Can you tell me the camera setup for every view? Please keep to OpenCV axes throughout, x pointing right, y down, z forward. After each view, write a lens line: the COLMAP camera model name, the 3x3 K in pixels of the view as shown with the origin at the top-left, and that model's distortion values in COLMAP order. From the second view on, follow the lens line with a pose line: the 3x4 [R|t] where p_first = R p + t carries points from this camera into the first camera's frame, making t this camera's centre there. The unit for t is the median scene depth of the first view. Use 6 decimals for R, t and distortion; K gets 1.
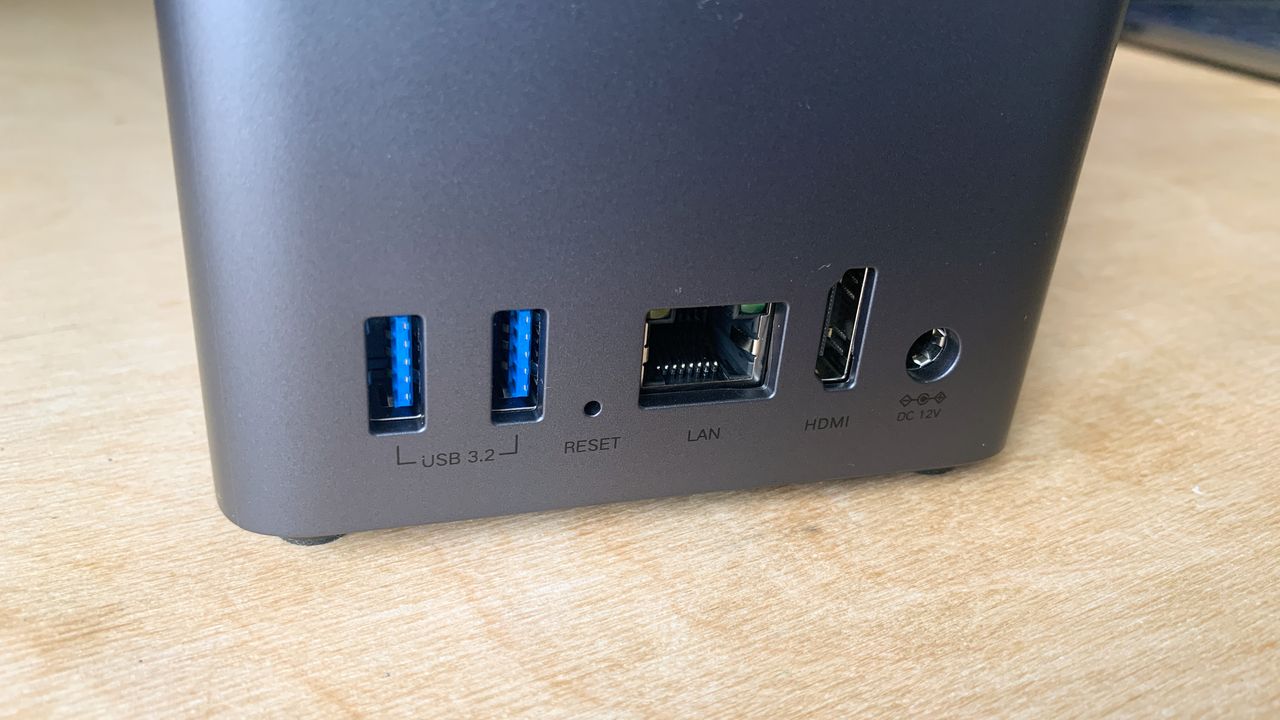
lens RADIAL K [[1005.9, 0, 637.4], [0, 1005.9, 355.5], [0, 0, 1]] dist [-0.040426, -0.000026]
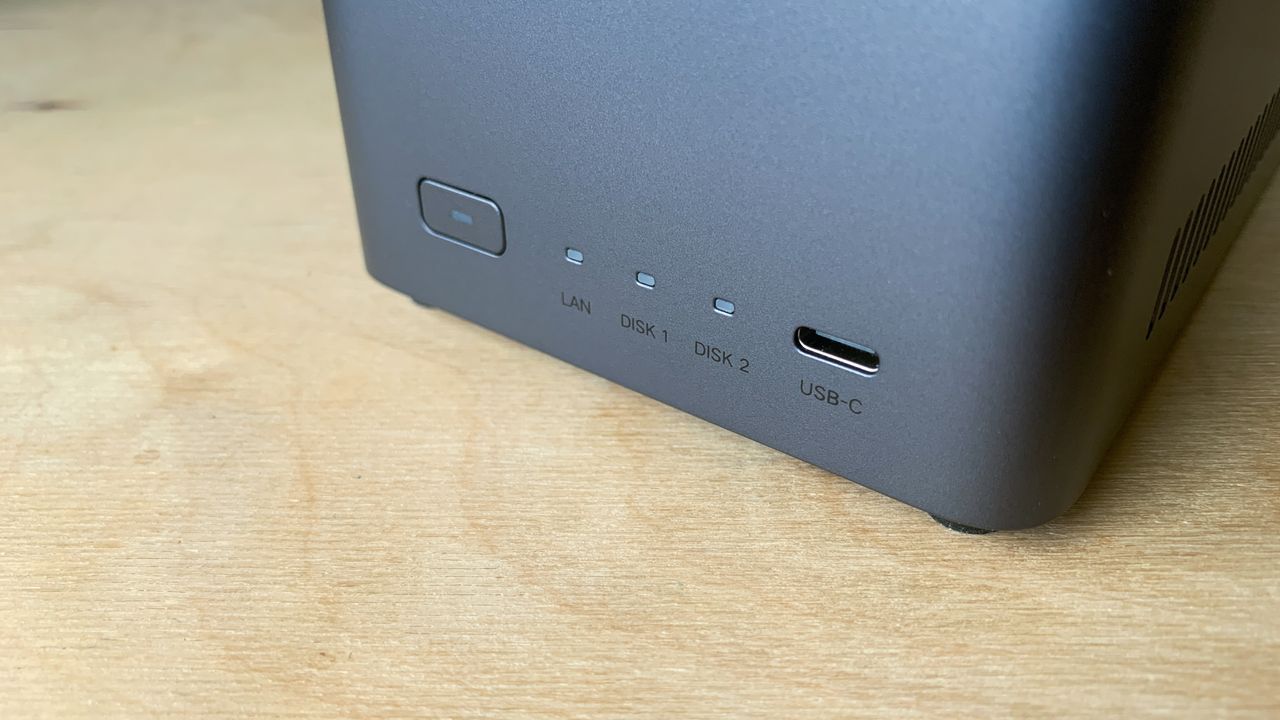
lens RADIAL K [[1005.9, 0, 637.8], [0, 1005.9, 363.5], [0, 0, 1]] dist [-0.040426, -0.000026]
pose [[0.856383, 0.198830, -0.476524, 0.513859], [-0.170436, 0.980011, 0.102614, 0.019001], [0.487402, -0.006660, 0.873152, 0.144720]]
